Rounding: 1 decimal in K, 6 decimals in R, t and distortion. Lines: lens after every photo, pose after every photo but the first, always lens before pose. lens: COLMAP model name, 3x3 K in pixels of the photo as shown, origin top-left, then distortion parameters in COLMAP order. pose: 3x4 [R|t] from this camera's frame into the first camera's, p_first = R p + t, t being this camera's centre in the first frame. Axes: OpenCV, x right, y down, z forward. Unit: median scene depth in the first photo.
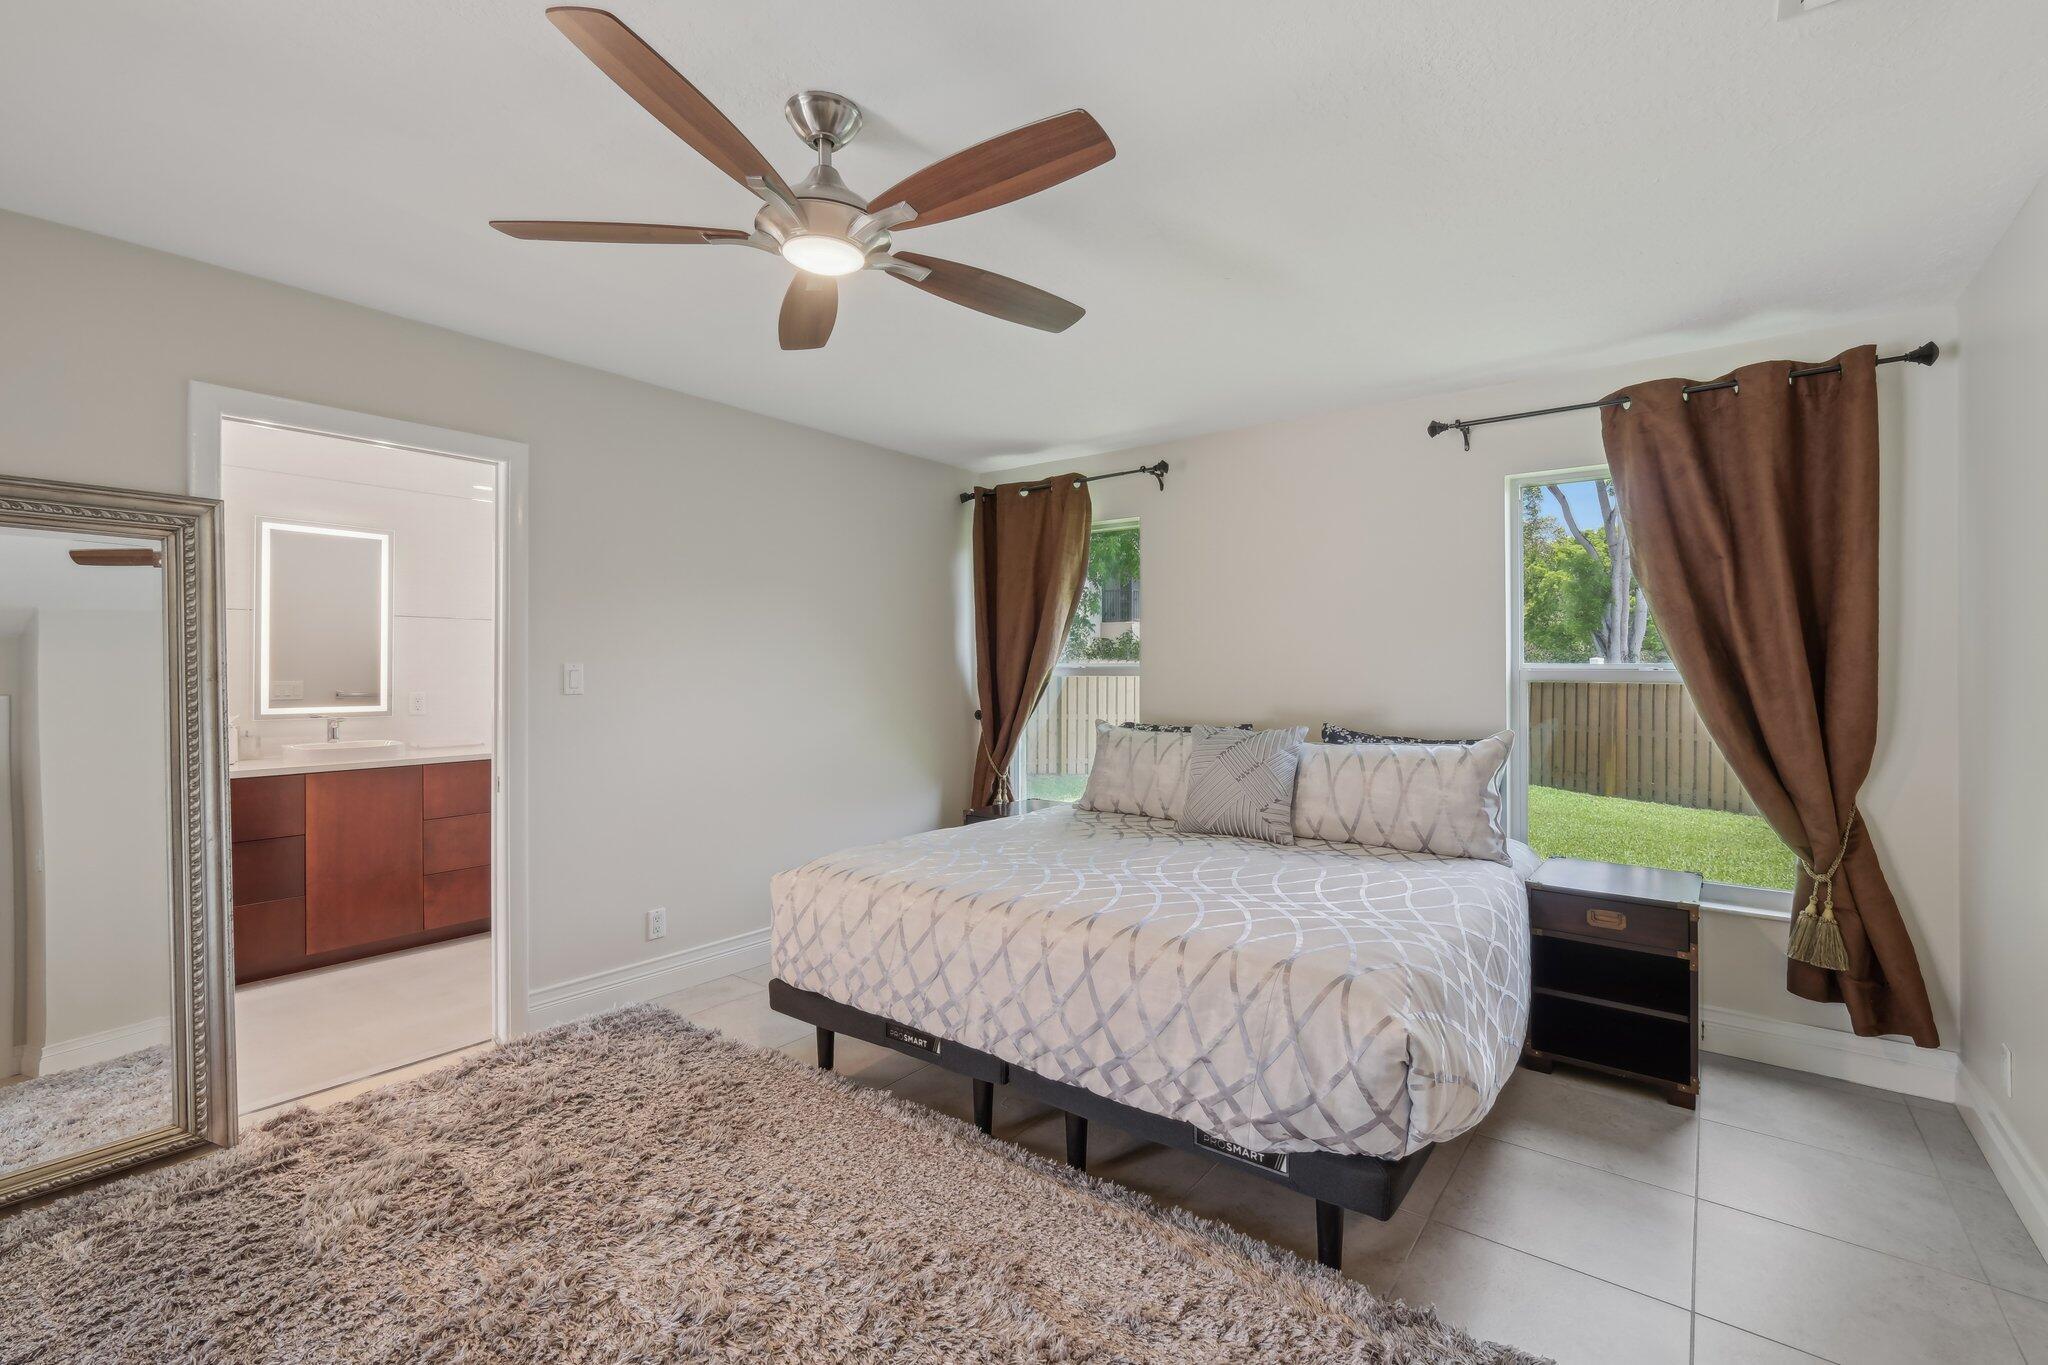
lens RADIAL K [[897.4, 0, 1024.0], [0, 897.4, 682.5], [0, 0, 1]] dist [-0.000997, -0.000297]
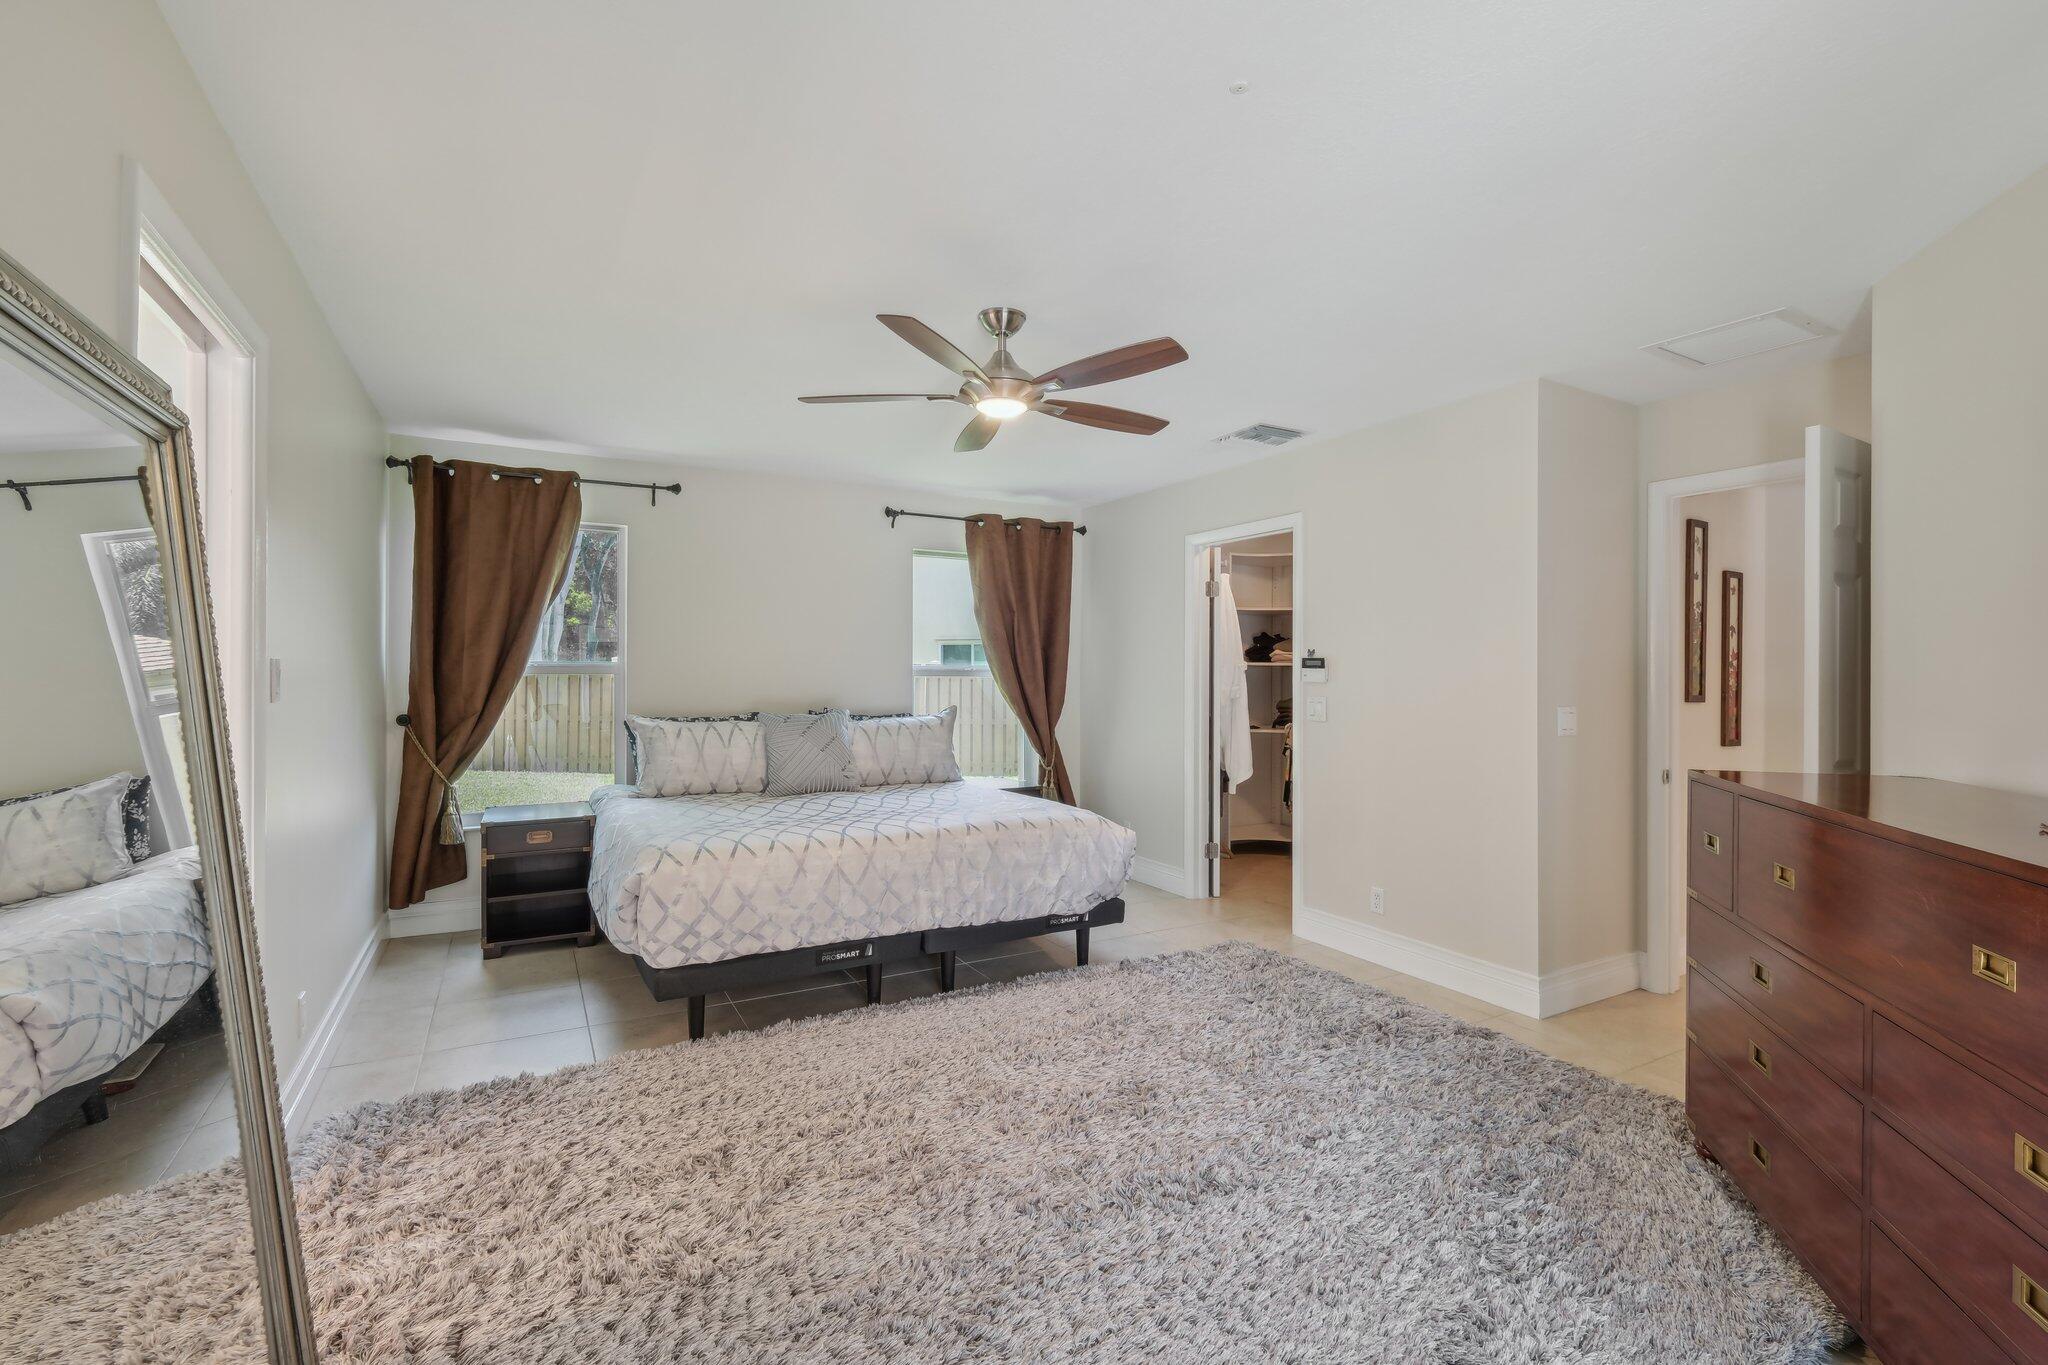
lens RADIAL K [[897.4, 0, 1024.0], [0, 897.4, 682.5], [0, 0, 1]] dist [-0.000997, -0.000297]
pose [[0.397416, -0.012014, 0.917560, -0.925567], [0.007984, 0.999922, 0.009635, -0.004525], [-0.917604, 0.003497, 0.397481, 0.189985]]
